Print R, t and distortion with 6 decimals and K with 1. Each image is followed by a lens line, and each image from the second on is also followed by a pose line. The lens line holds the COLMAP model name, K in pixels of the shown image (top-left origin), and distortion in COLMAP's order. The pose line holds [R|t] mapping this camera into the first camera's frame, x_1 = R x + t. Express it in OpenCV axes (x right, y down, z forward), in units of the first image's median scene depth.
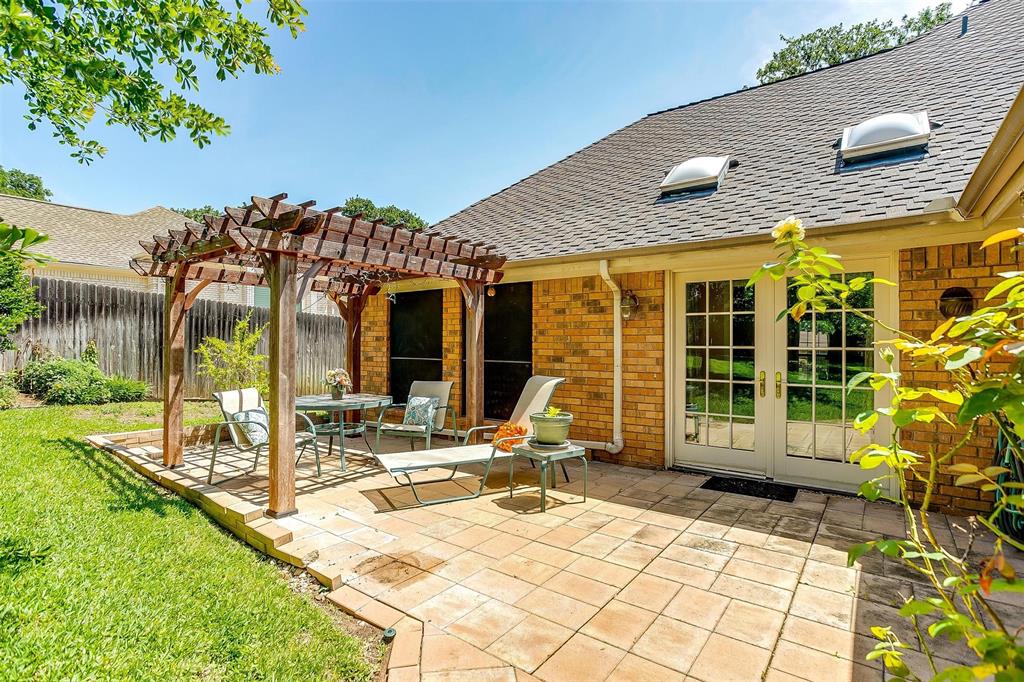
lens RADIAL K [[504.8, 0, 508.5], [0, 504.8, 340.5], [0, 0, 1]] dist [0.001372, 0.003788]
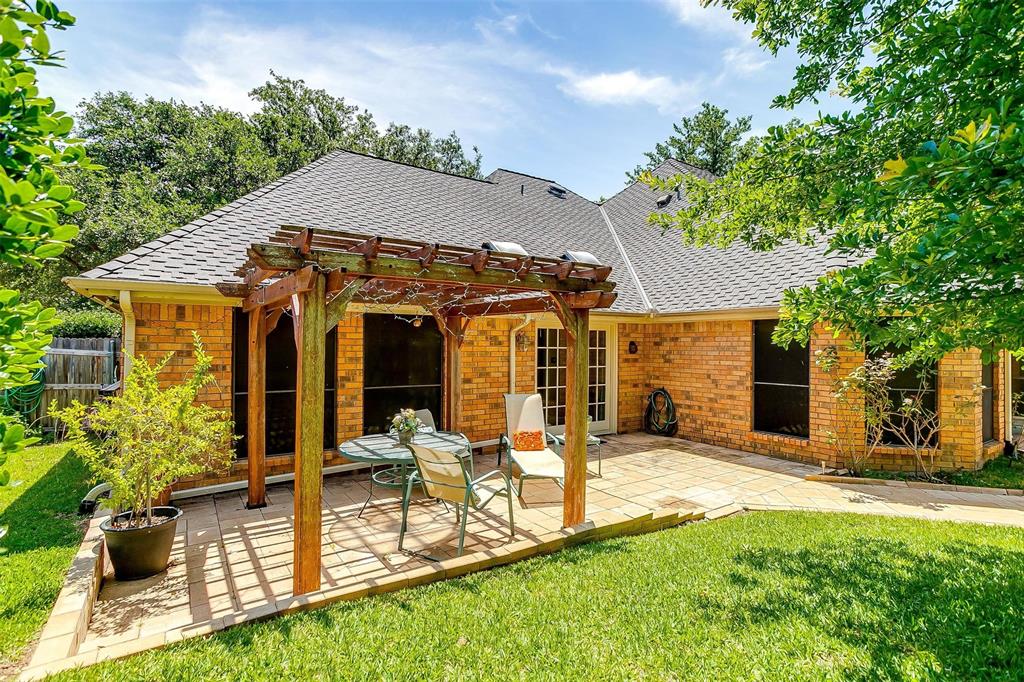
lens RADIAL K [[500.3, 0, 506.2], [0, 500.3, 341.1], [0, 0, 1]] dist [-0.039193, 0.020797]
pose [[0.322156, 0.002910, 0.946682, -1.098148], [-0.011333, 0.999935, 0.000783, -0.066960], [-0.946619, -0.010981, 0.322168, 0.532904]]
